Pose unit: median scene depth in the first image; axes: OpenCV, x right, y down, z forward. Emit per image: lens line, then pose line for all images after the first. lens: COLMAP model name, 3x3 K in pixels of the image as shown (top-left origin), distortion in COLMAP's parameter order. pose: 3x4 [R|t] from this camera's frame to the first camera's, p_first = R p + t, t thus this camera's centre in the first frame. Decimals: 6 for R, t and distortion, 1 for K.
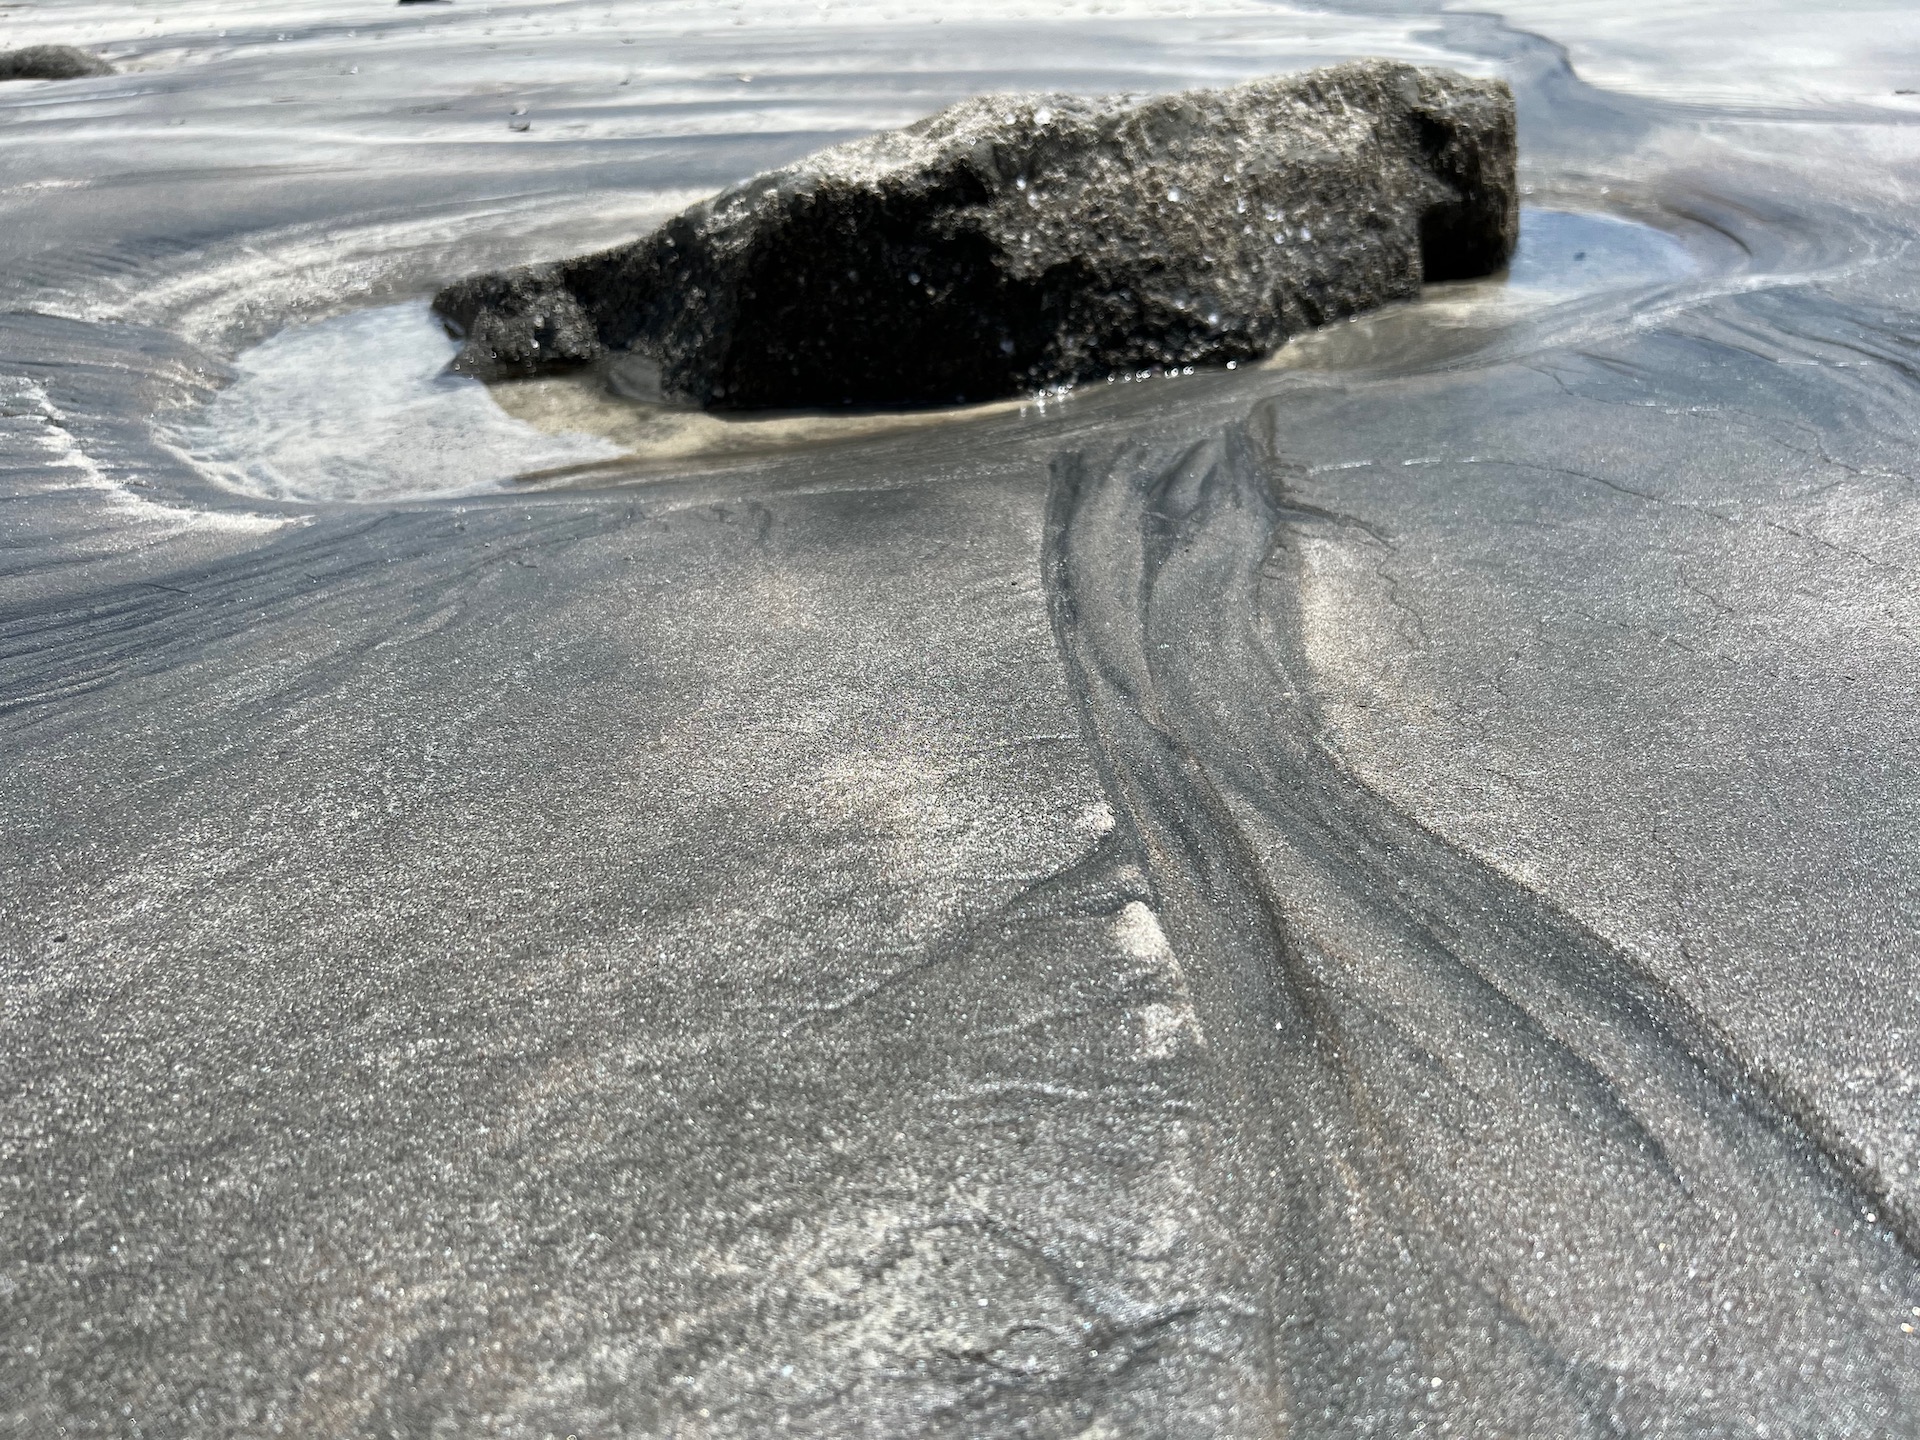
lens RADIAL K [[1478.8, 0, 947.5], [0, 1478.8, 764.9], [0, 0, 1]] dist [0.020892, -0.024983]
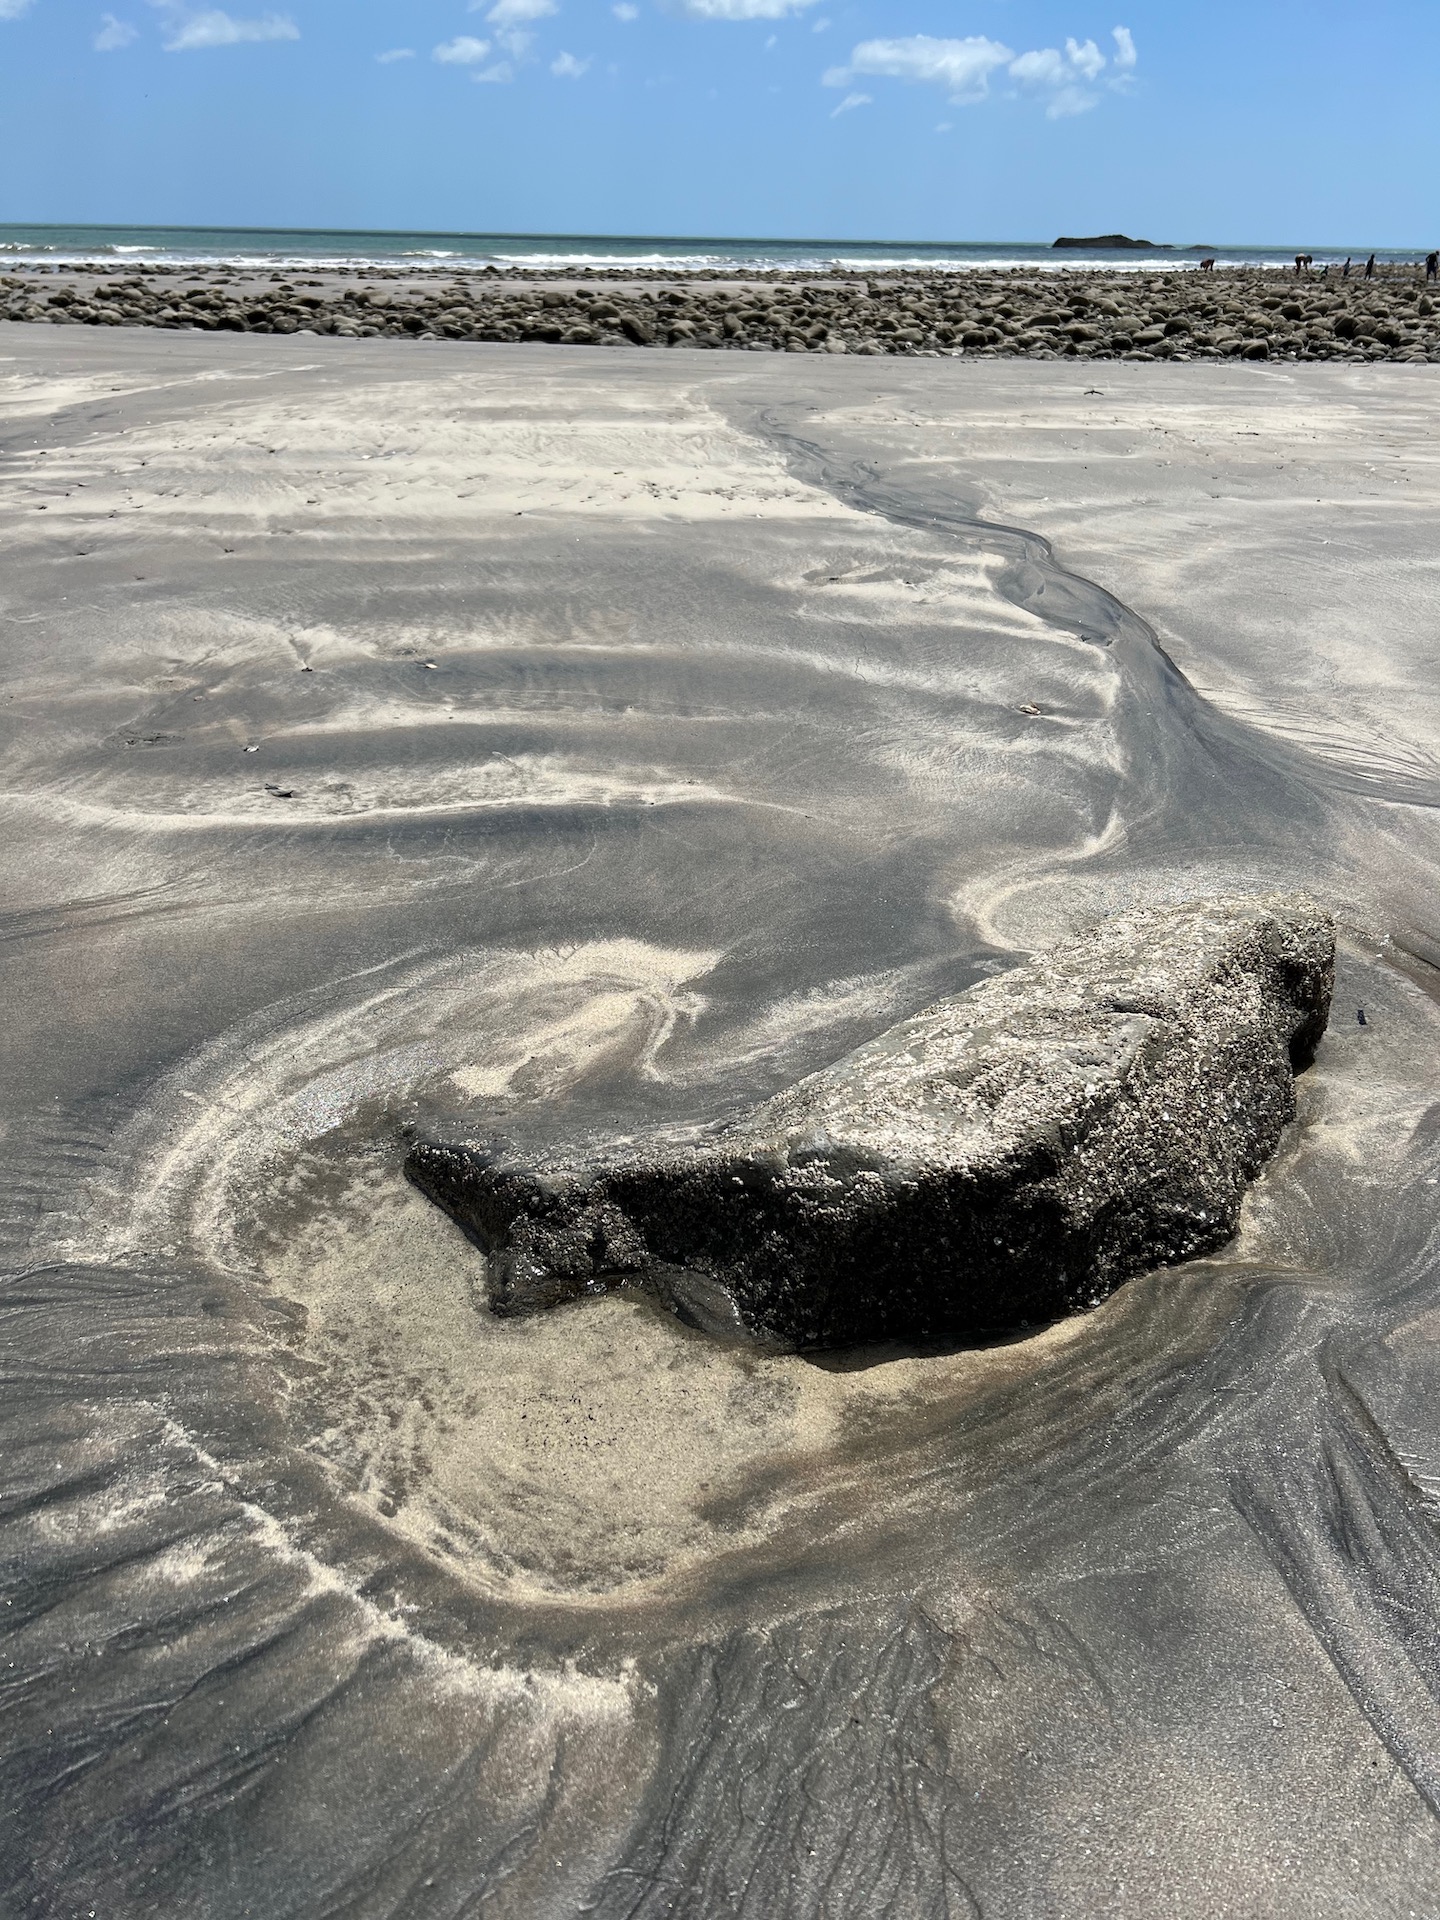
lens RADIAL K [[1478.8, 0, 717.3], [0, 1478.8, 959.4], [0, 0, 1]] dist [0.020892, -0.024983]
pose [[0.973617, -0.054657, 0.221547, -0.444201], [0.066997, 0.996570, -0.048567, -0.474059], [-0.218133, 0.062128, 0.973939, -0.066859]]
